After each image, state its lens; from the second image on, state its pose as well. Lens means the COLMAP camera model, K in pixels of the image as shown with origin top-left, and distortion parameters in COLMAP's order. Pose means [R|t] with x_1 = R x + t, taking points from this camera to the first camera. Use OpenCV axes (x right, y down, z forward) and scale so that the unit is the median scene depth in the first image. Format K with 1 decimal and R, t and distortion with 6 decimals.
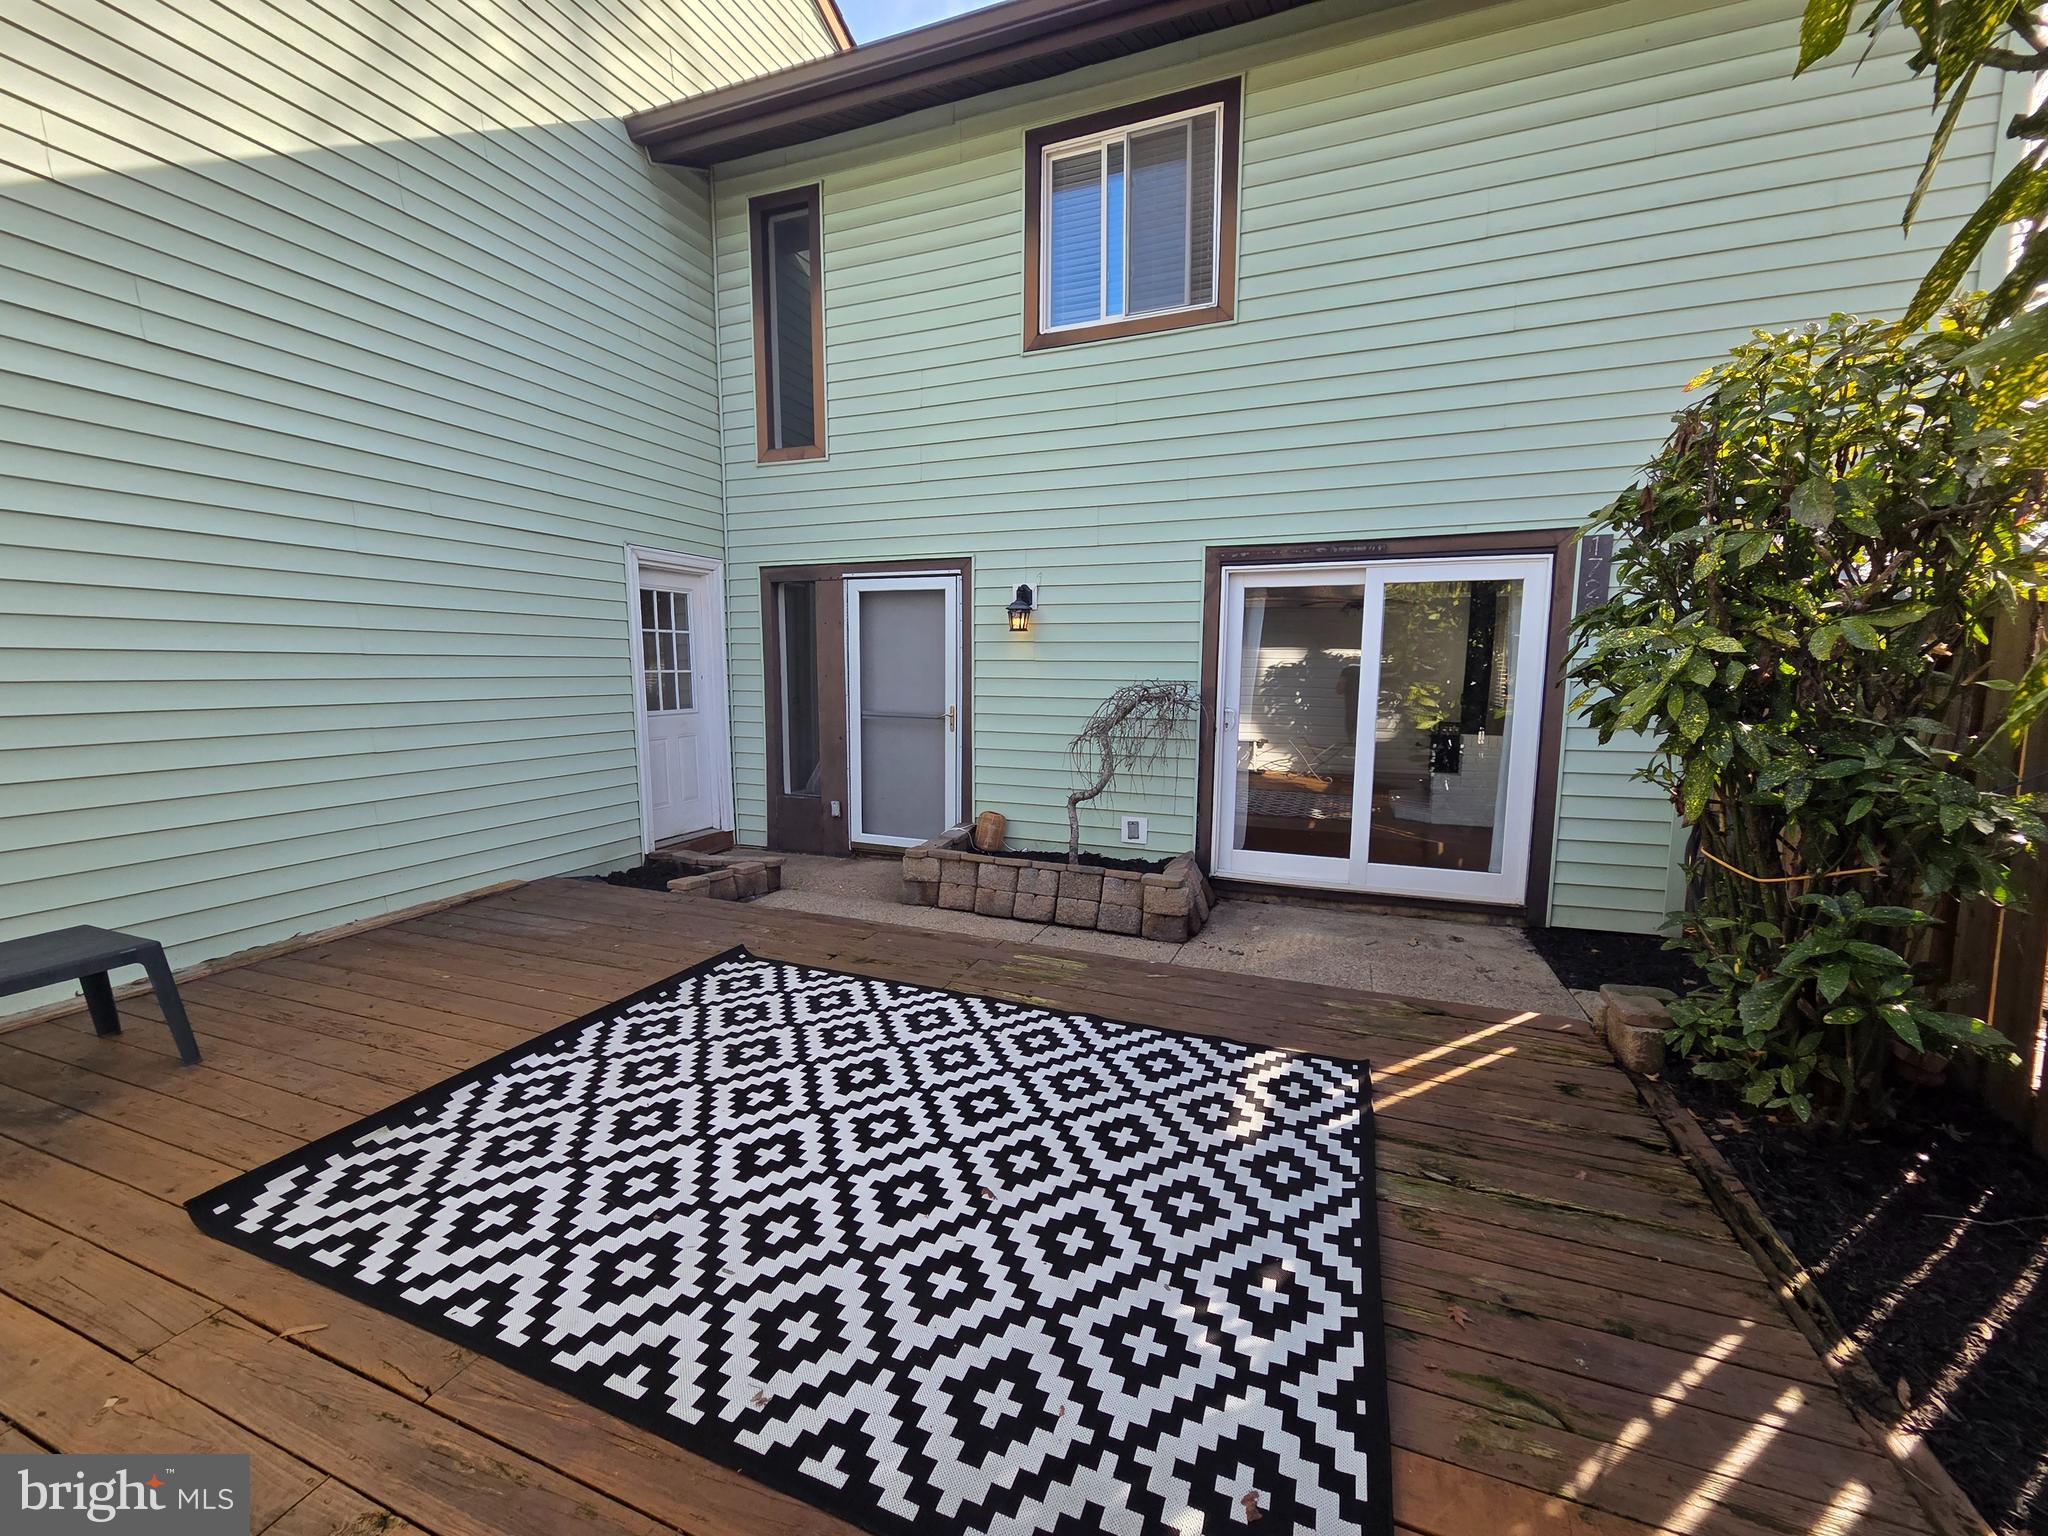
lens RADIAL K [[839.1, 0, 1017.5], [0, 839.1, 769.1], [0, 0, 1]] dist [0.005953, -0.001366]
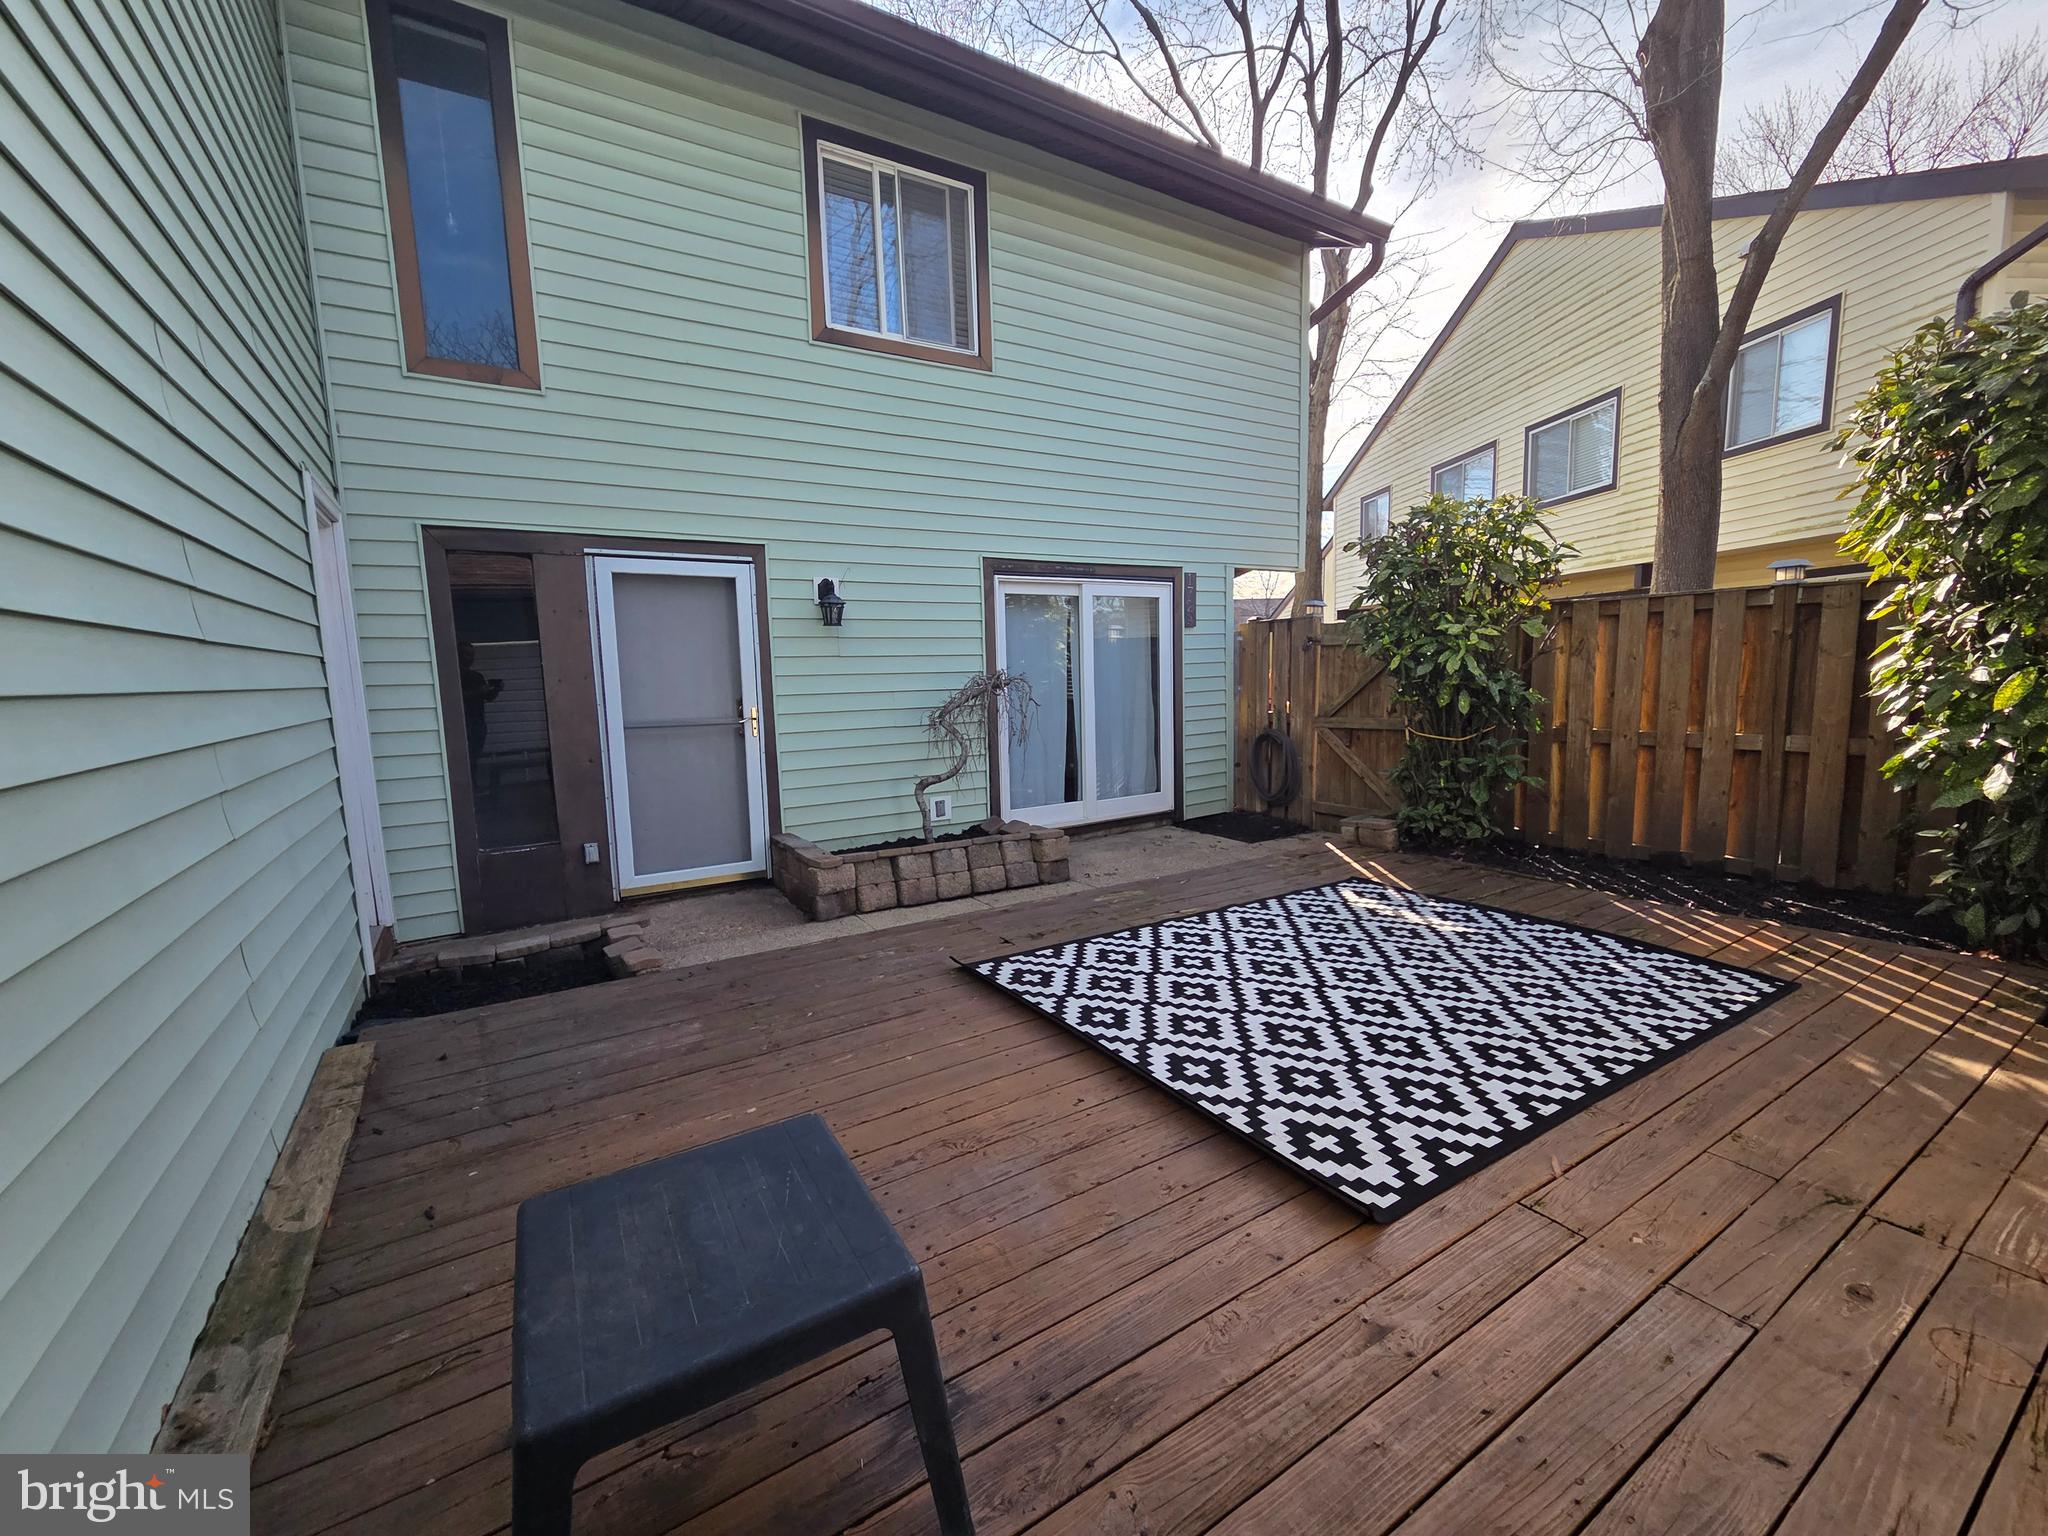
lens RADIAL K [[839.1, 0, 1012.1], [0, 839.1, 768.4], [0, 0, 1]] dist [0.005953, -0.001366]
pose [[0.595969, -0.116146, 0.794563, -0.714046], [0.126494, 0.990710, 0.049940, -0.023616], [-0.792982, 0.070745, 0.605124, 0.269807]]
